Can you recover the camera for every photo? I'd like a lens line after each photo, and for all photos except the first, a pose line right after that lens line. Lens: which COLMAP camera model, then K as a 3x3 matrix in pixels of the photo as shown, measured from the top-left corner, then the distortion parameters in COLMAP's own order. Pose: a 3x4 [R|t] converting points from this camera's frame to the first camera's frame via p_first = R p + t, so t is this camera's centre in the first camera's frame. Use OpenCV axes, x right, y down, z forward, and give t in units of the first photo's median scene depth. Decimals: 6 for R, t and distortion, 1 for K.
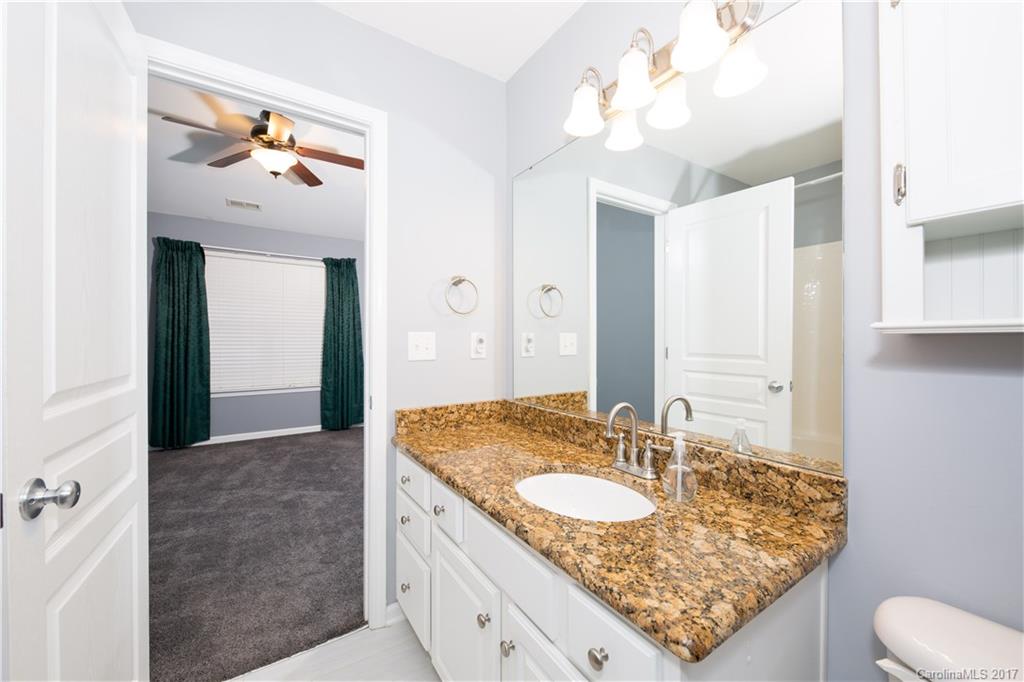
lens RADIAL K [[392.2, 0, 511.8], [0, 392.2, 339.2], [0, 0, 1]] dist [-0.001092, -0.000163]
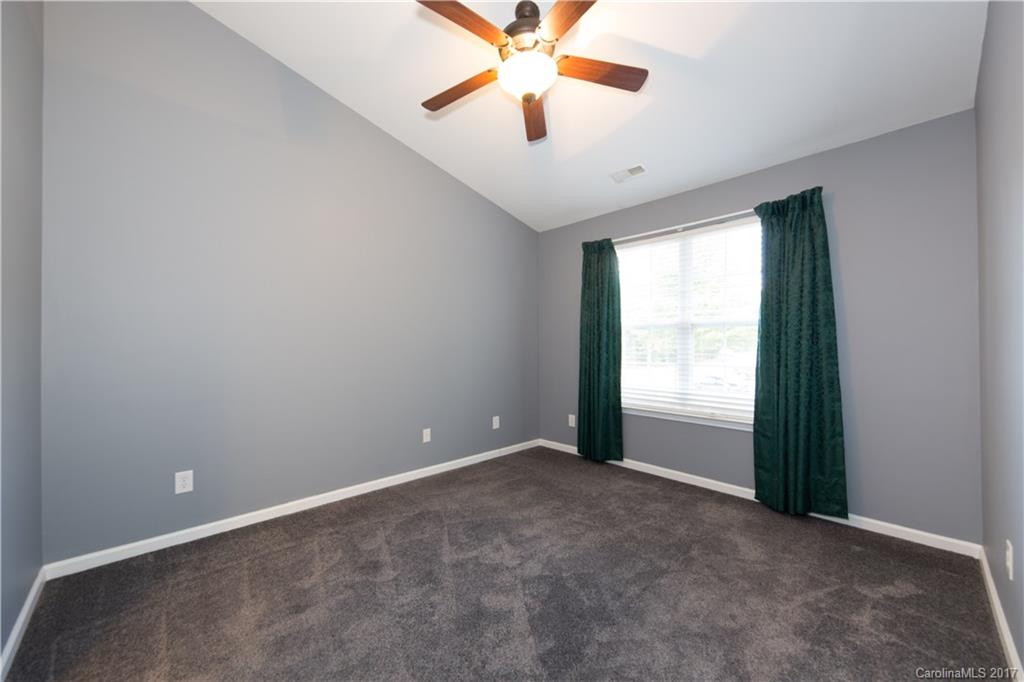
lens RADIAL K [[379.3, 0, 510.6], [0, 379.3, 340.9], [0, 0, 1]] dist [-0.000155, -0.000003]
pose [[0.166179, -0.009707, -0.986048, 0.019194], [0.006016, 0.999943, -0.008830, -0.004574], [0.986077, -0.004465, 0.166228, 0.603421]]
